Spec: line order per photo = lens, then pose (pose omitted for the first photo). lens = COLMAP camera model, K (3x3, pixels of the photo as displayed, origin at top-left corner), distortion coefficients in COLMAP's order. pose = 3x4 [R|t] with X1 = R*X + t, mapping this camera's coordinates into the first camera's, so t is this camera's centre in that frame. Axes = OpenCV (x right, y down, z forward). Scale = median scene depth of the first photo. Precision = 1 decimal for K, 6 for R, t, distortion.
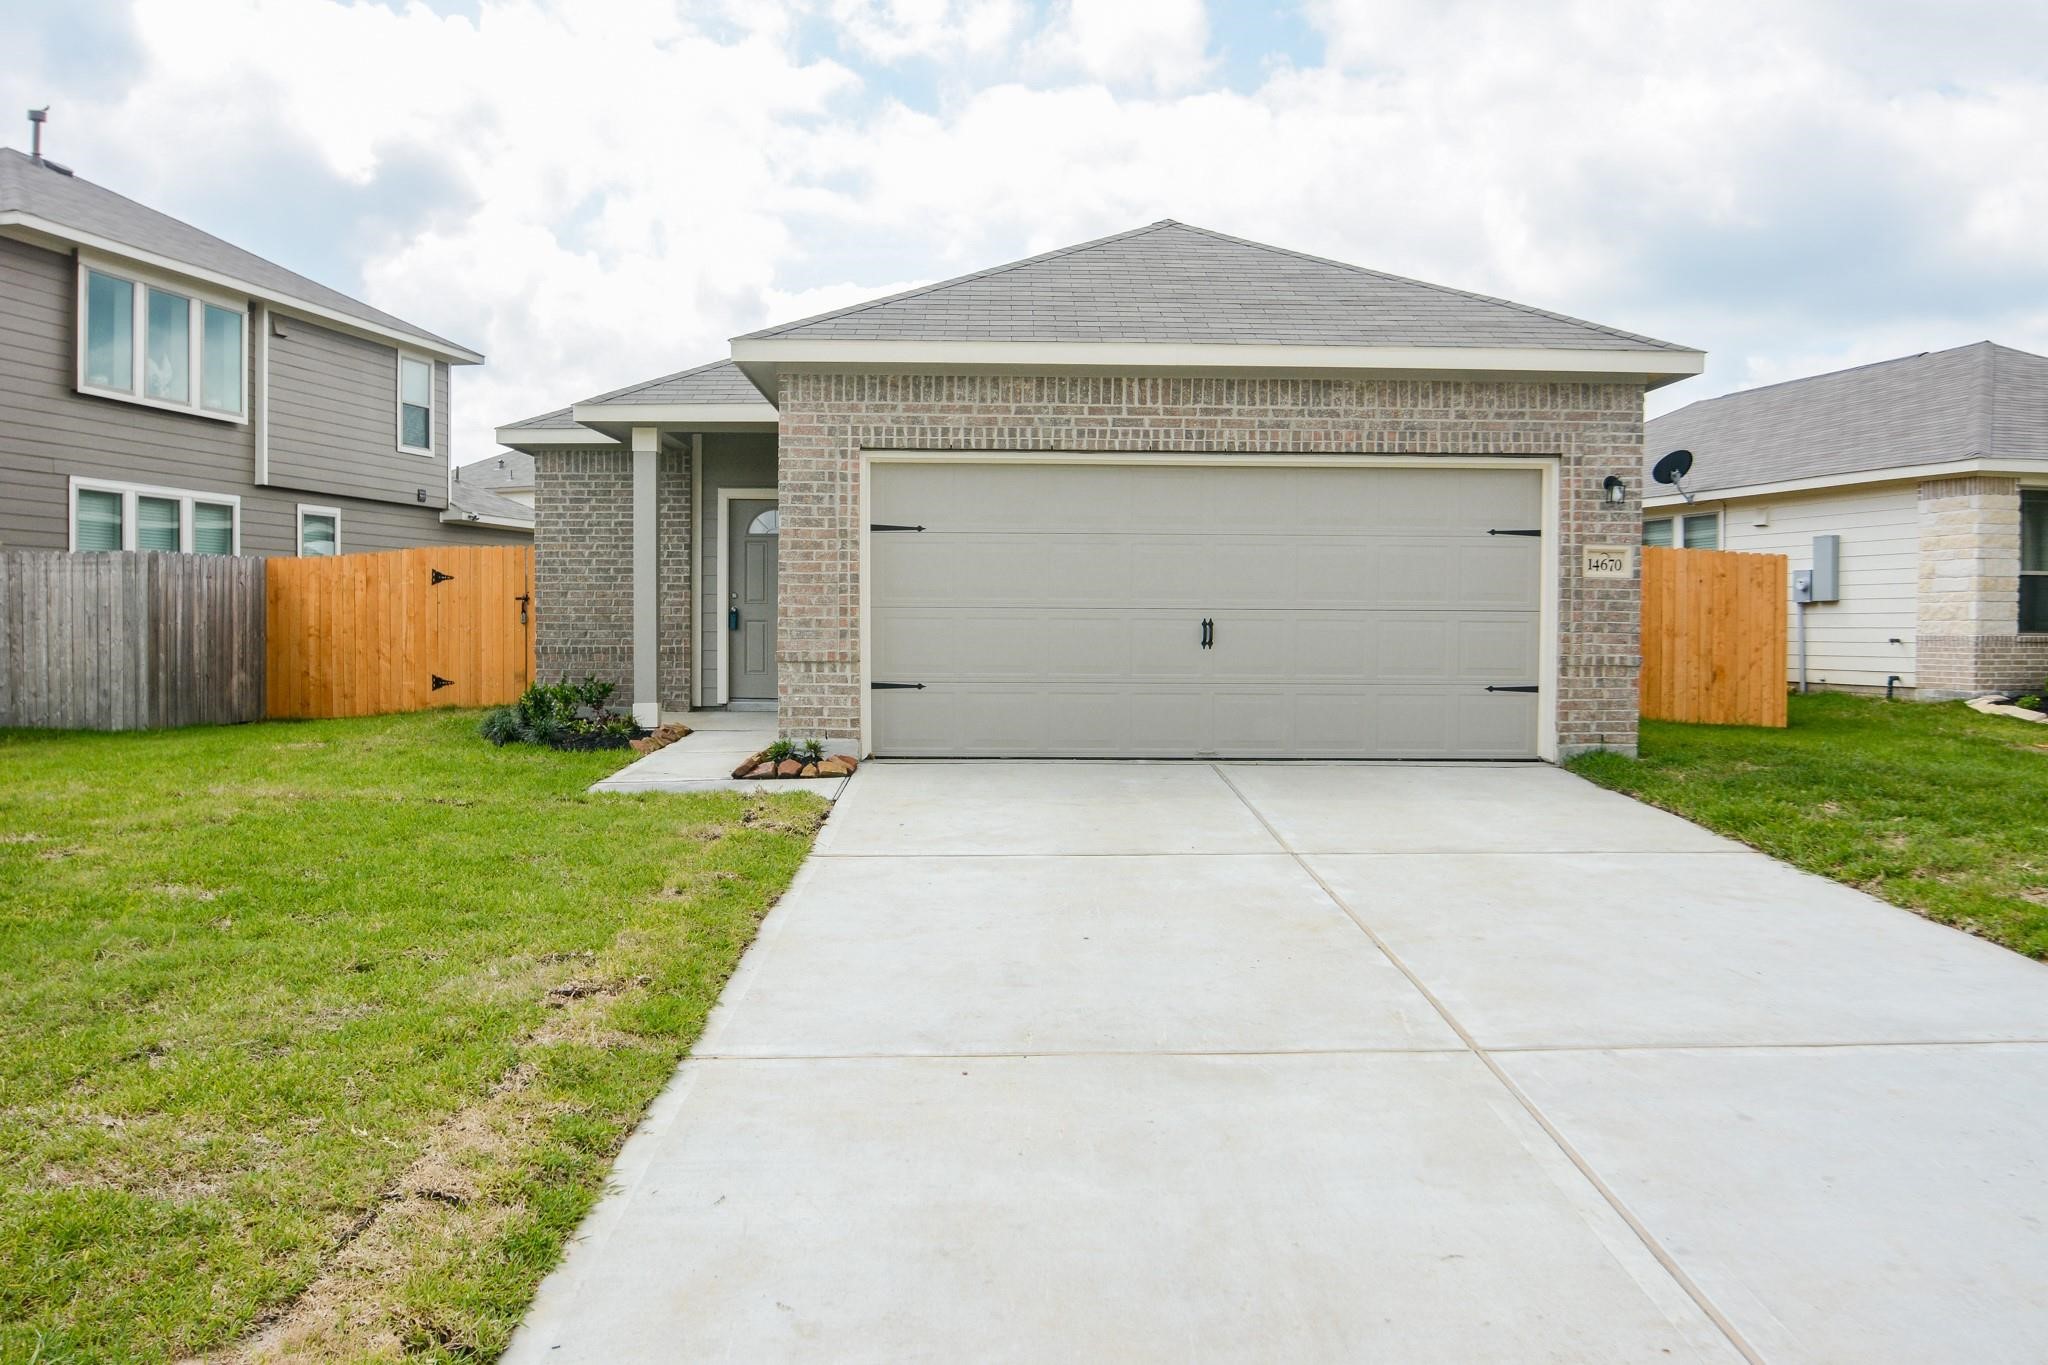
lens RADIAL K [[1611.5, 0, 1024.0], [0, 1611.5, 682.5], [0, 0, 1]] dist [-0.042500, -0.003481]
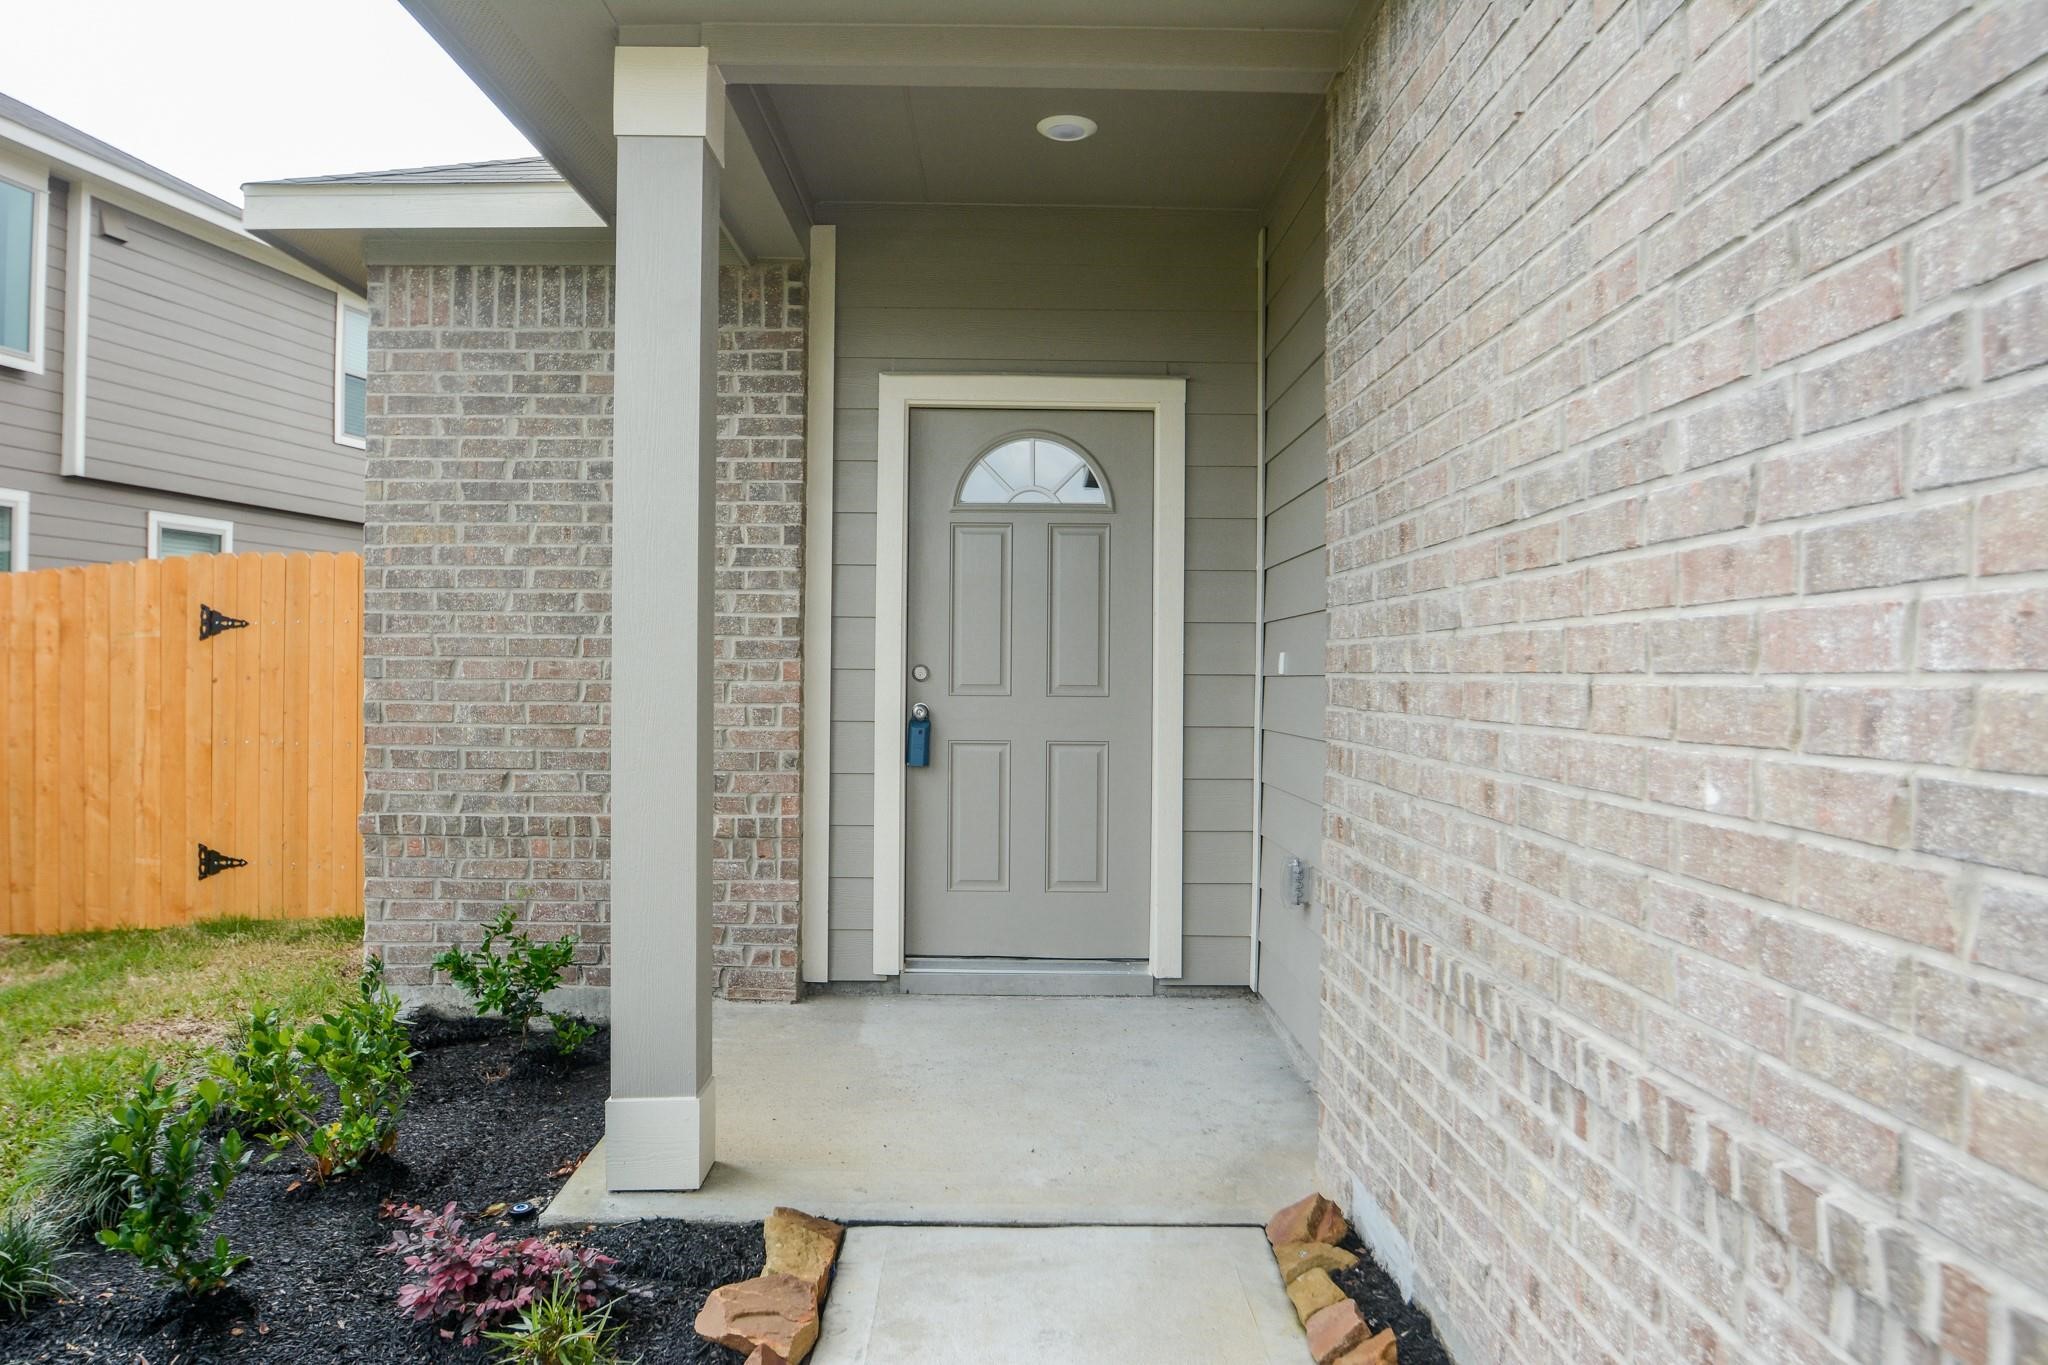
lens RADIAL K [[1410.1, 0, 1017.3], [0, 1410.1, 678.6], [0, 0, 1]] dist [-0.039671, 0.003200]
pose [[0.999912, 0.002747, -0.012980, -0.156240], [-0.003171, 0.999457, -0.032808, -0.042976], [0.012883, 0.032847, 0.999377, 0.693115]]
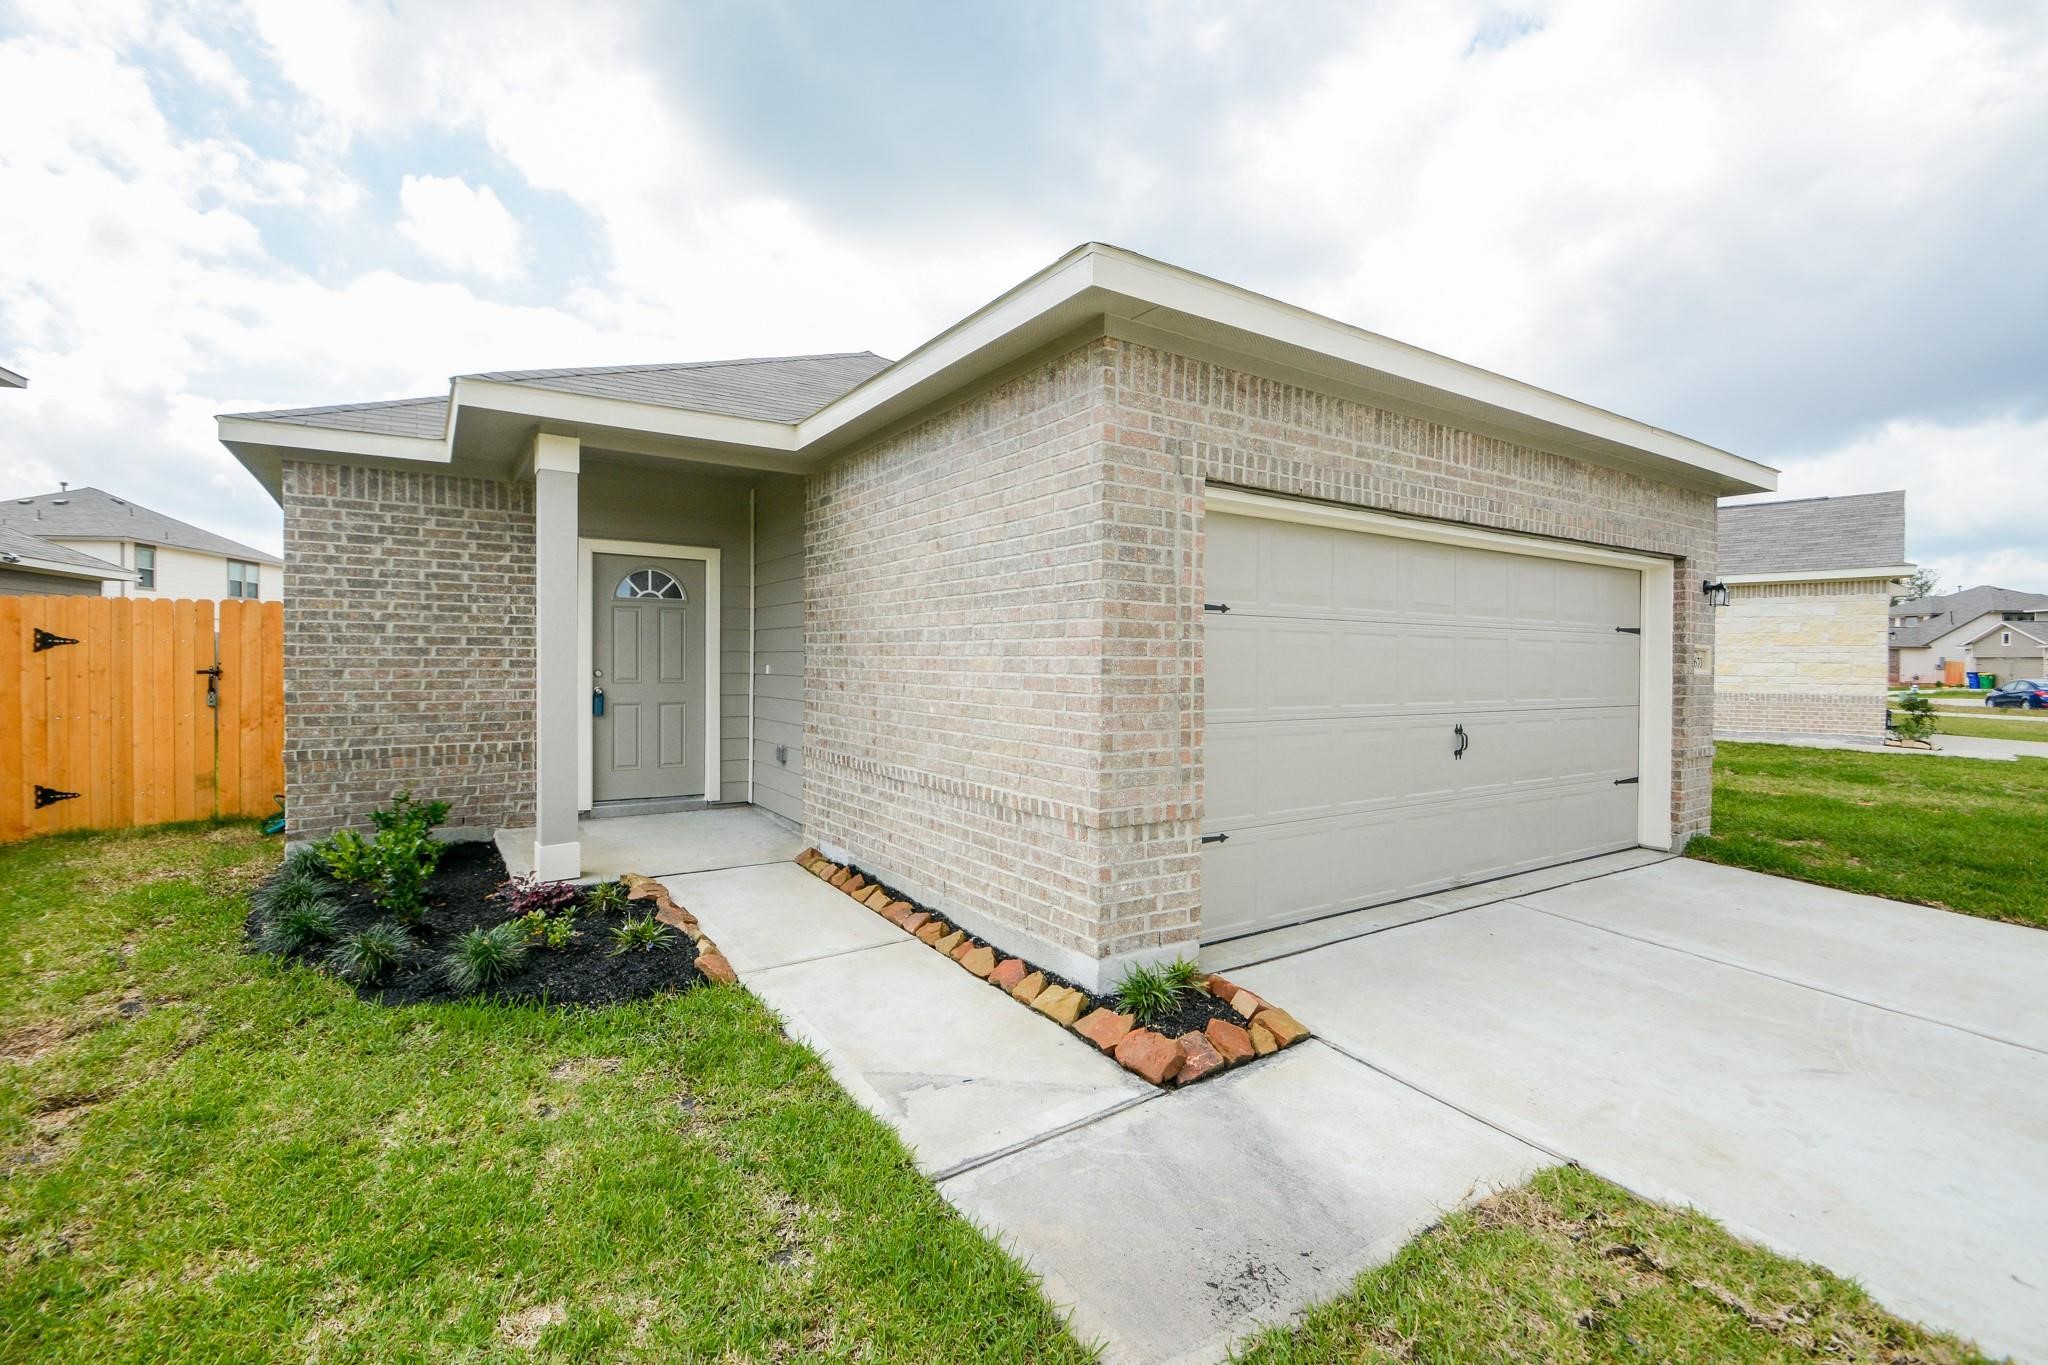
lens RADIAL K [[894.6, 0, 1010.7], [0, 894.6, 674.7], [0, 0, 1]] dist [0.014475, -0.017132]
pose [[0.845608, -0.006692, 0.533763, -0.247818], [0.014437, 0.999842, -0.010336, -0.046434], [-0.533609, 0.016446, 0.845571, 0.521003]]
